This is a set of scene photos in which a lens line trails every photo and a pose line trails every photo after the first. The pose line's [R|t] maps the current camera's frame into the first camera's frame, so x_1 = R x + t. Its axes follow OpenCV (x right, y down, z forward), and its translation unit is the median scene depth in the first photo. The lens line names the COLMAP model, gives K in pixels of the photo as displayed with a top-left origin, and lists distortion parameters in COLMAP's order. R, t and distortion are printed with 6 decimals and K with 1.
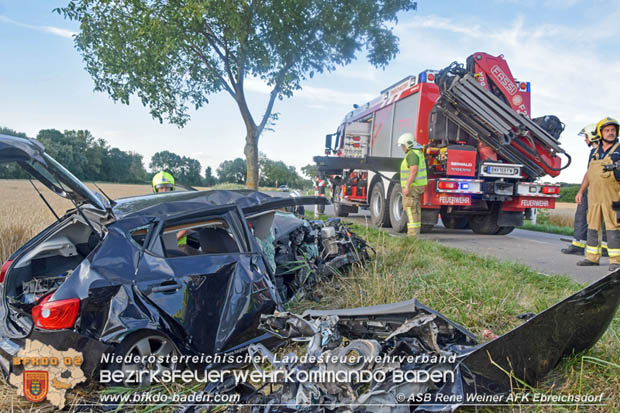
lens RADIAL K [[486.4, 0, 310.6], [0, 486.4, 219.3], [0, 0, 1]] dist [-0.030579, -0.012624]
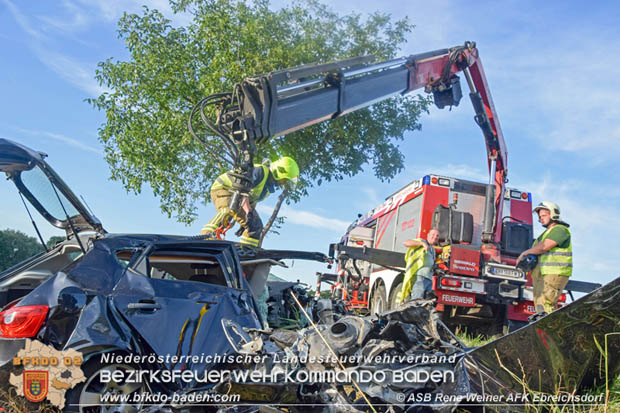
lens RADIAL K [[486.4, 0, 310.5], [0, 486.4, 211.1], [0, 0, 1]] dist [-0.030579, -0.012624]
pose [[0.997559, 0.067653, -0.017282, 0.005632], [-0.069798, 0.959294, -0.273649, 0.051022], [-0.001935, 0.274188, 0.961674, 0.016562]]
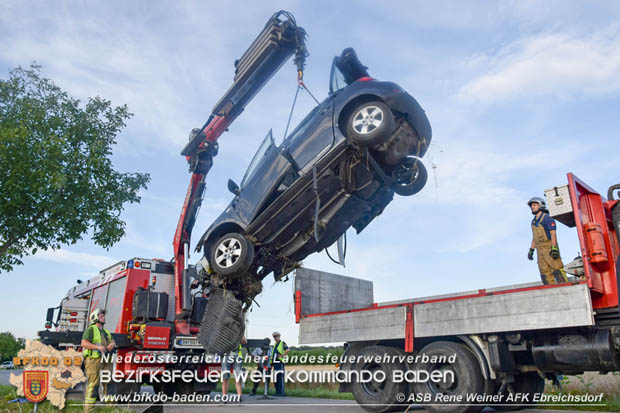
lens RADIAL K [[486.4, 0, 308.4], [0, 486.4, 211.8], [0, 0, 1]] dist [-0.030579, -0.012624]
pose [[0.884600, 0.089406, 0.457699, 0.045035], [0.076248, 0.940516, -0.331084, 0.010778], [-0.460074, 0.327776, 0.825164, -0.170380]]
